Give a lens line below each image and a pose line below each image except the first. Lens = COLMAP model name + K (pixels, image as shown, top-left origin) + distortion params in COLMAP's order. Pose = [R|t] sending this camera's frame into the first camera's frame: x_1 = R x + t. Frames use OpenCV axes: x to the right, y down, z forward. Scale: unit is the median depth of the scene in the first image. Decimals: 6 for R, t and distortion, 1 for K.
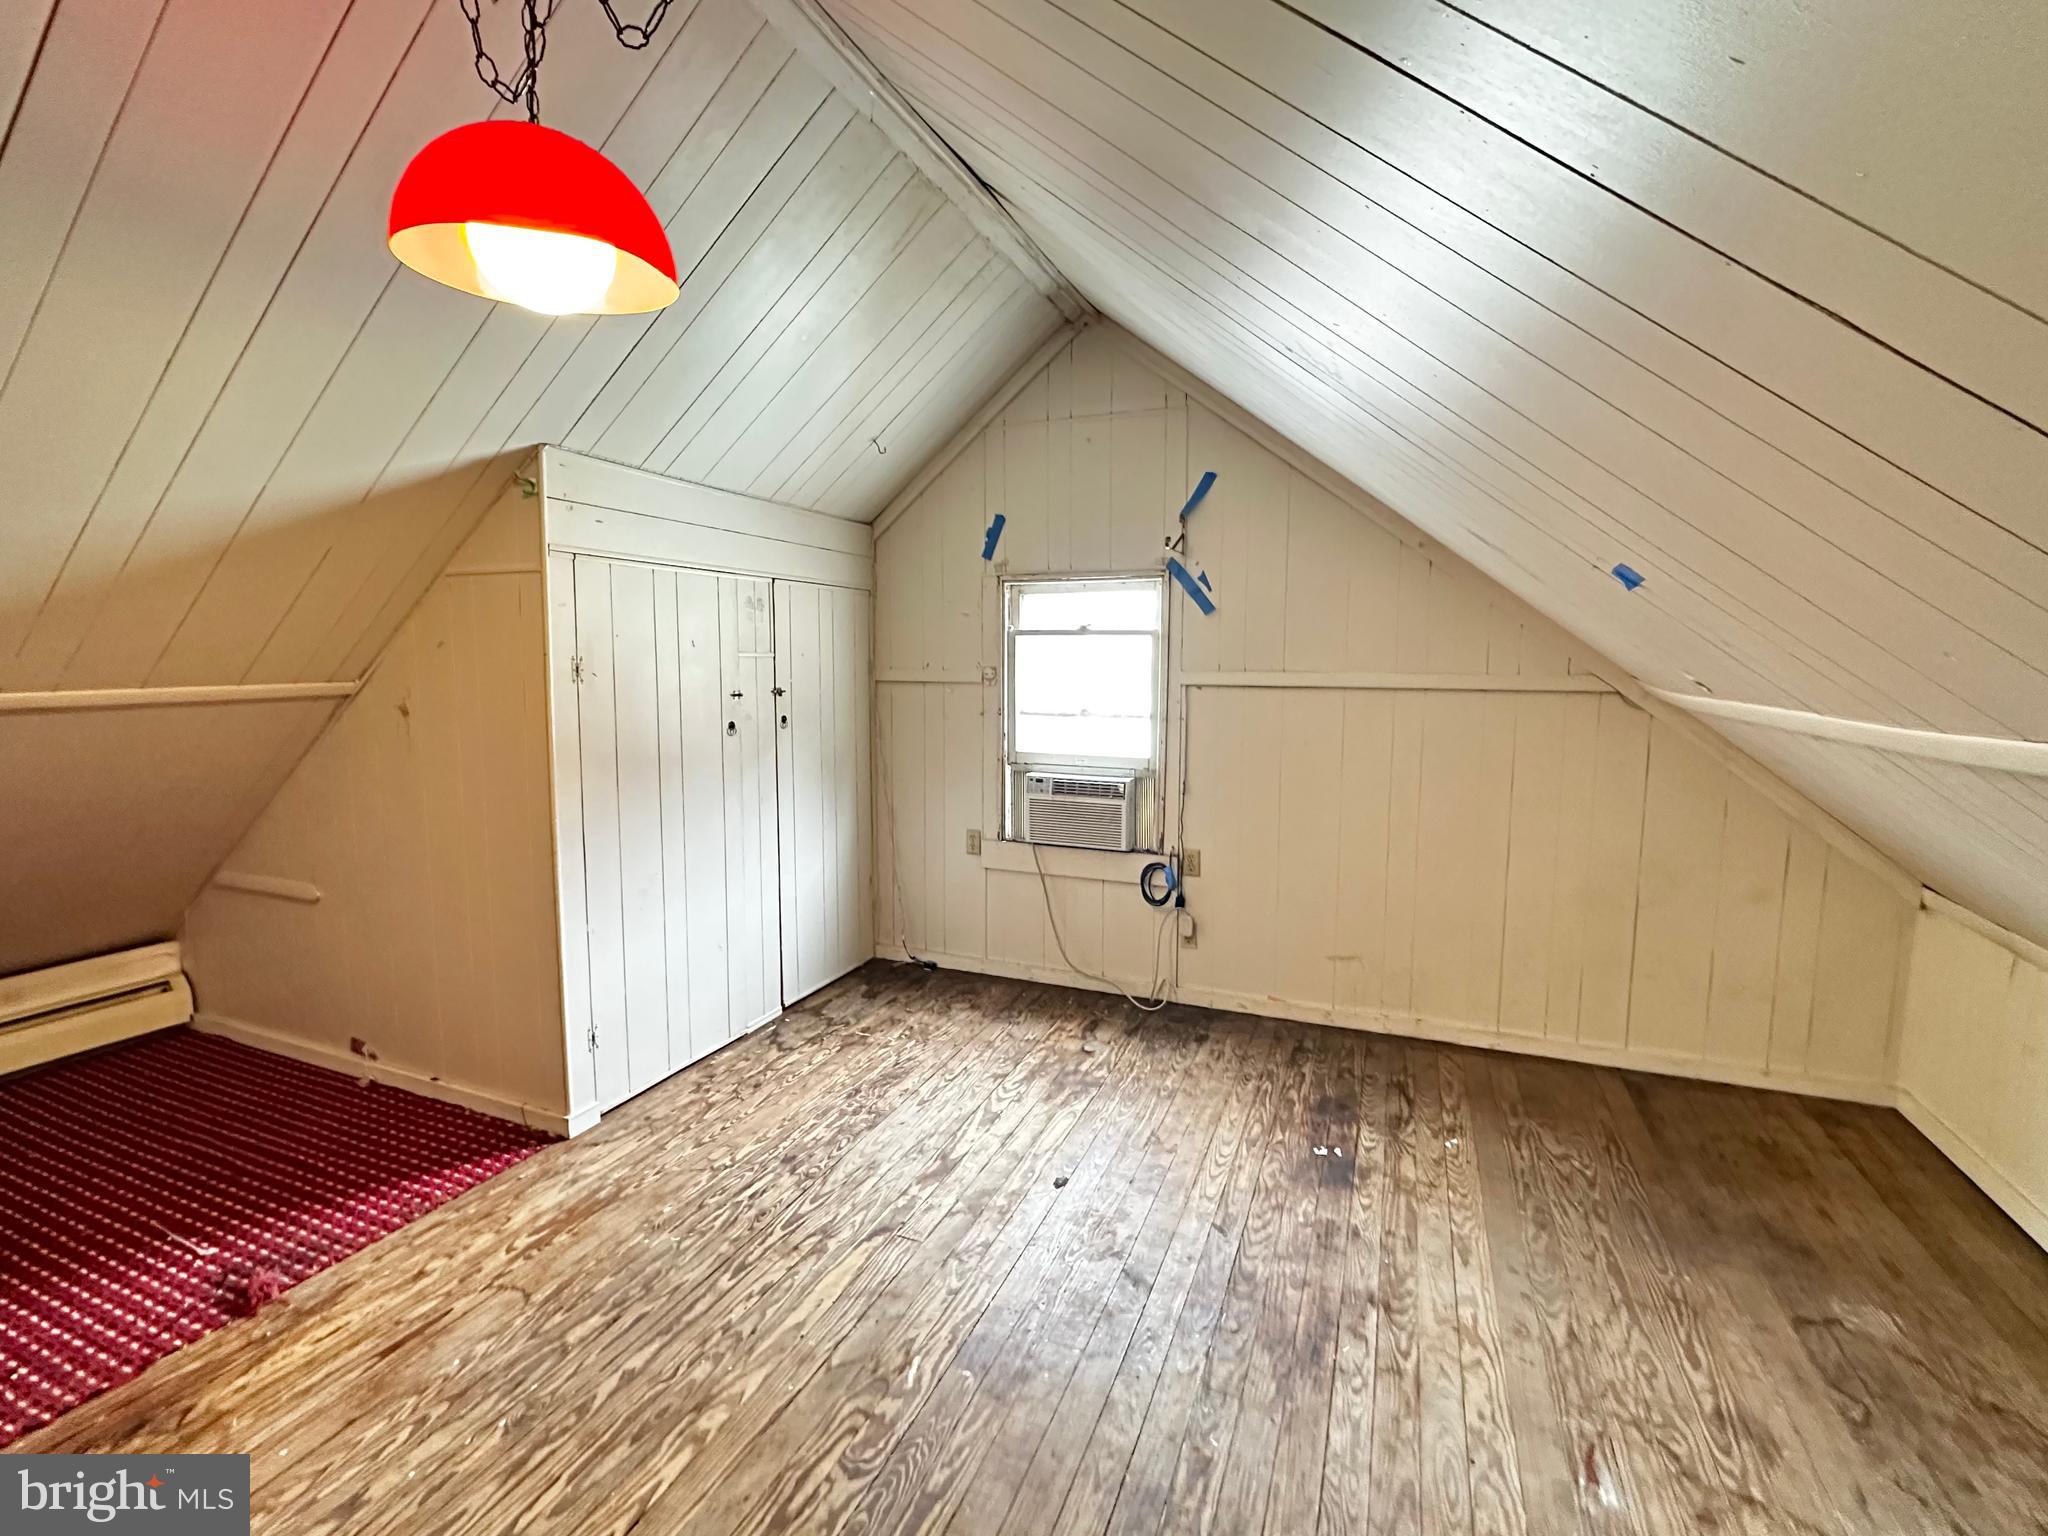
lens RADIAL K [[911.8, 0, 1026.0], [0, 911.8, 767.0], [0, 0, 1]] dist [-0.005058, 0.000981]
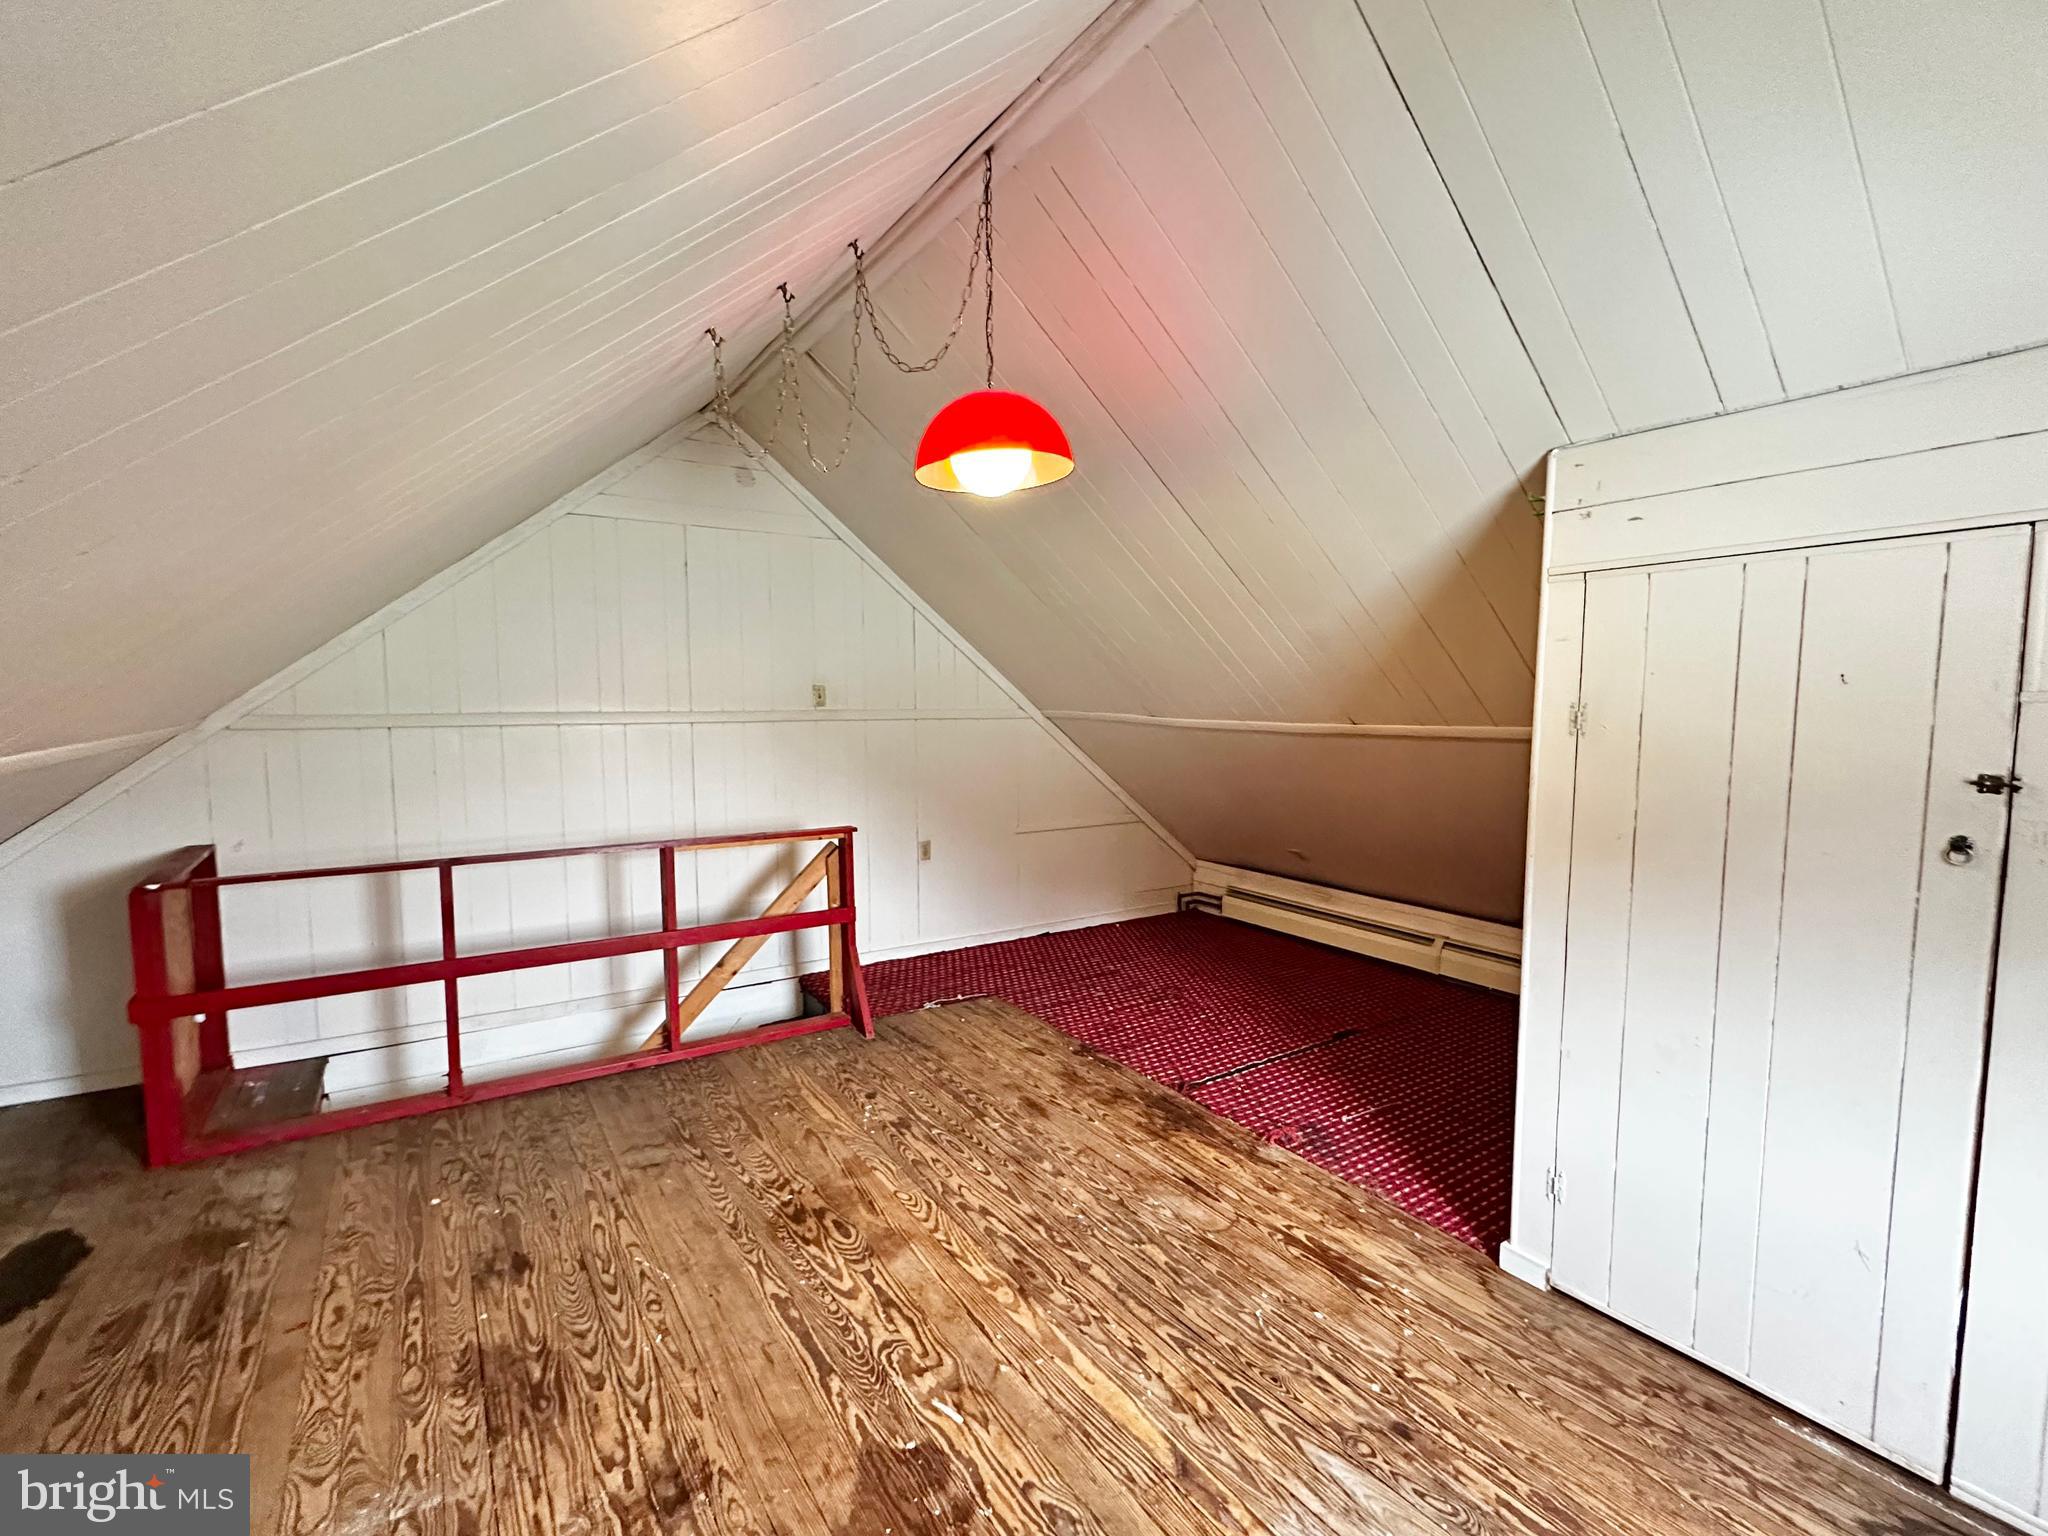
lens RADIAL K [[911.8, 0, 1025.0], [0, 911.8, 768.6], [0, 0, 1]] dist [-0.005058, 0.000981]
pose [[-0.553767, 0.063285, -0.830263, 0.335725], [-0.095290, 0.985740, 0.138692, -0.100805], [0.827201, 0.155919, -0.539840, 0.812518]]
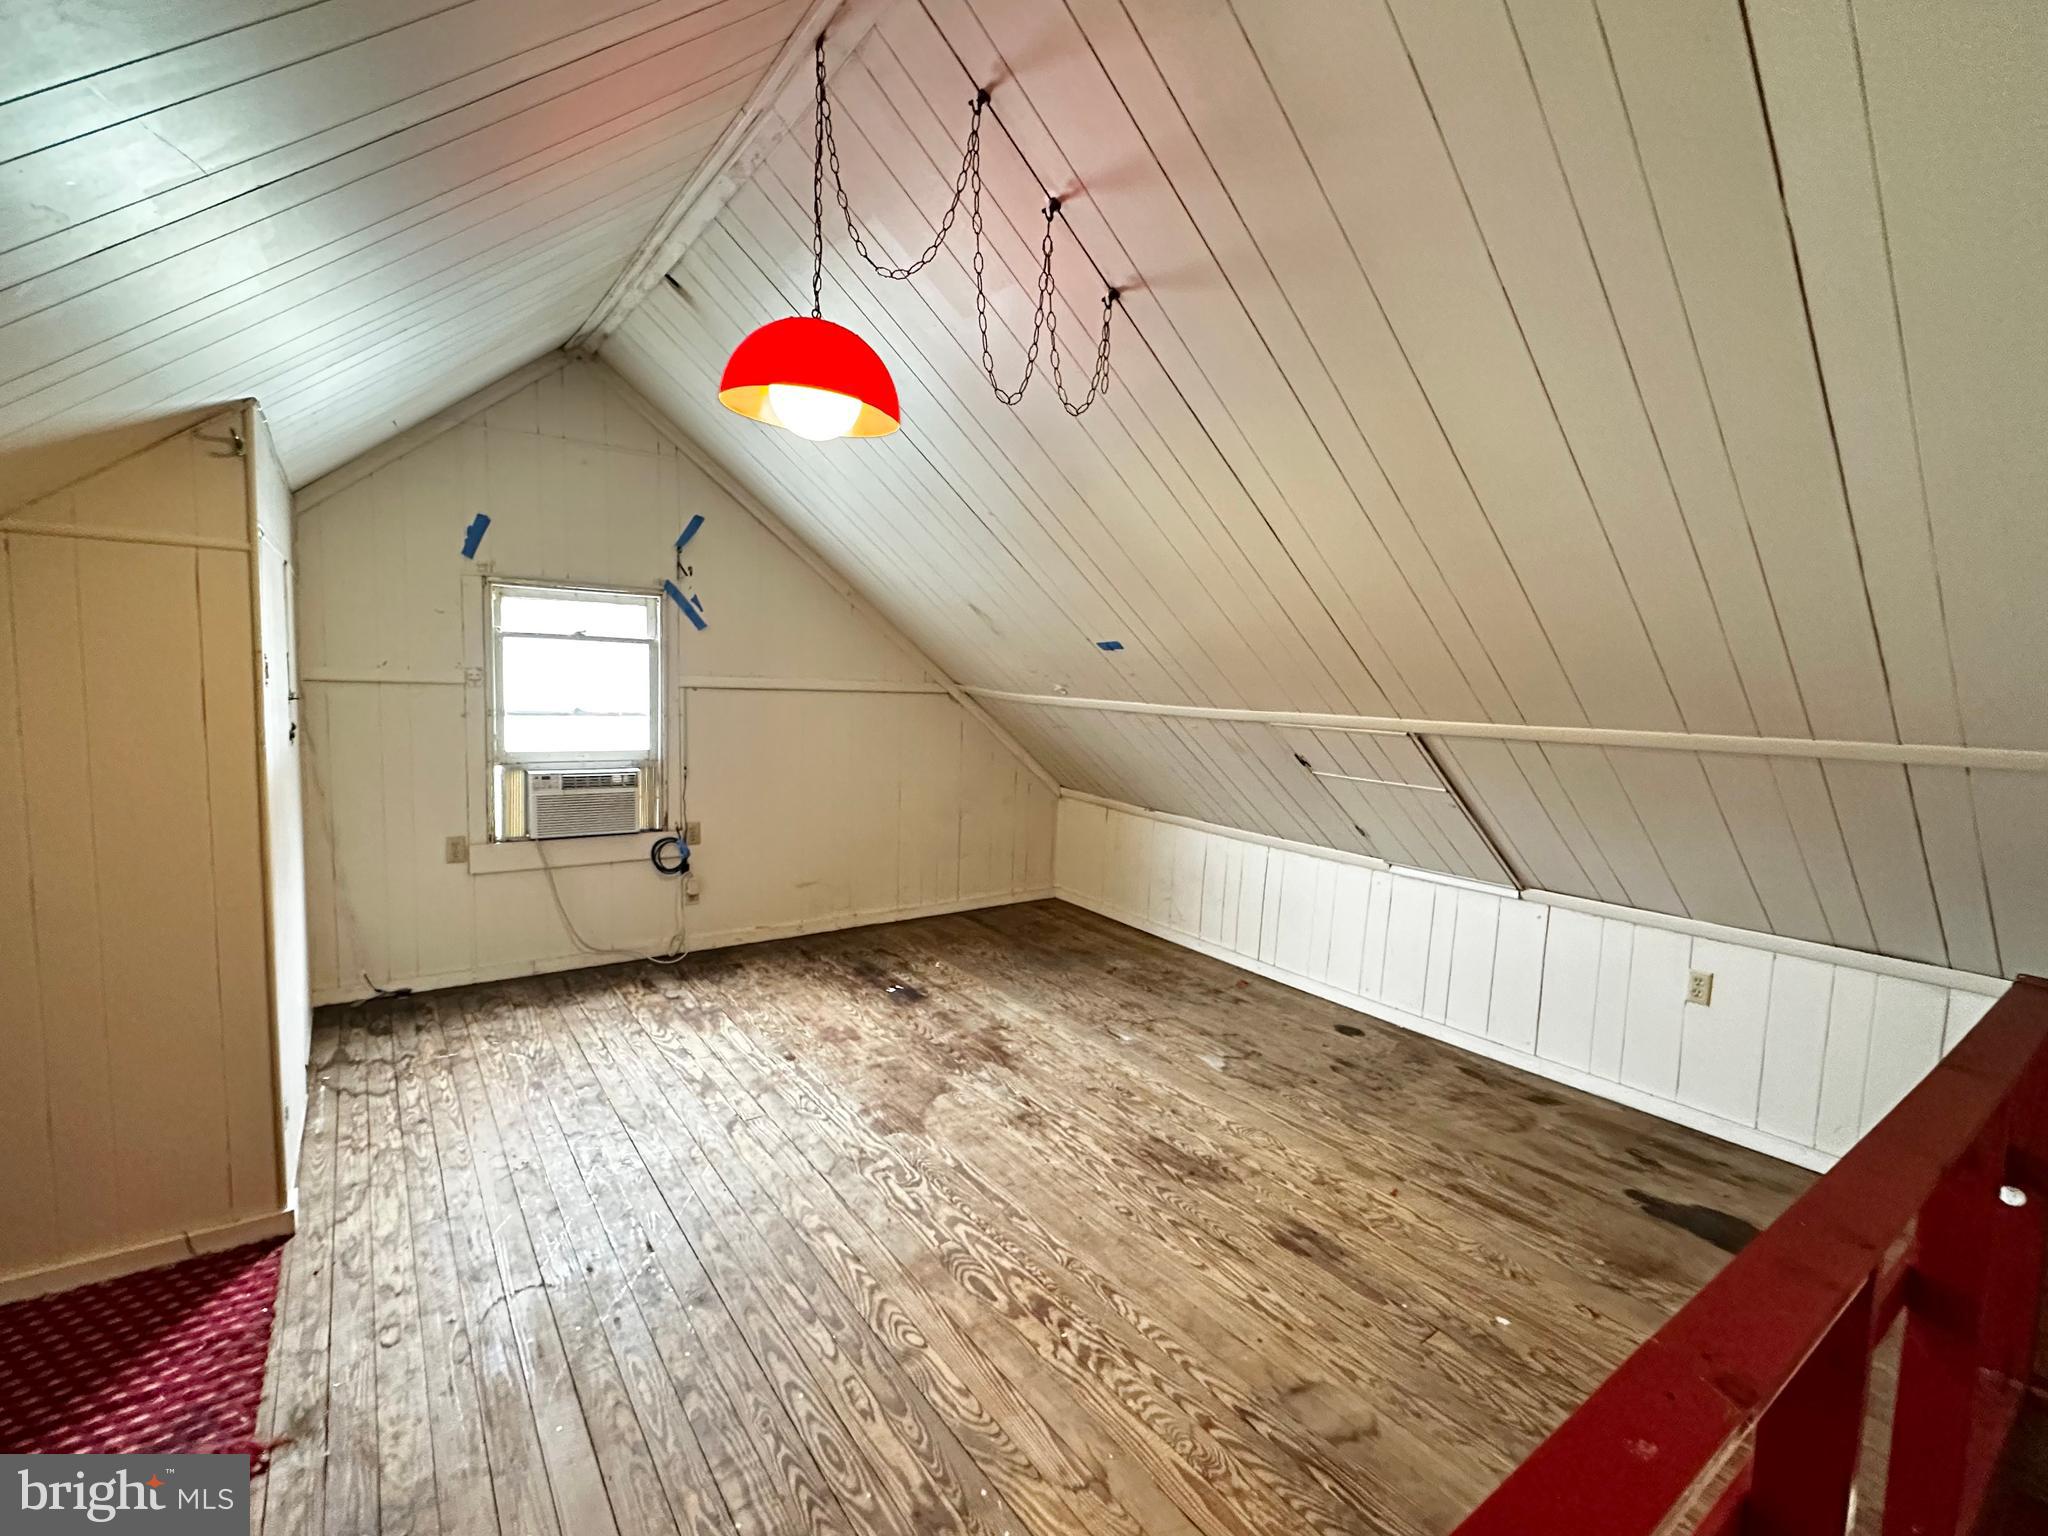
lens RADIAL K [[911.8, 0, 1028.6], [0, 911.8, 765.5], [0, 0, 1]] dist [-0.005058, 0.000981]
pose [[0.515439, -0.070978, 0.853982, -0.663932], [0.066774, 0.996860, 0.042551, -0.007385], [-0.854321, 0.035091, 0.518560, -0.014396]]
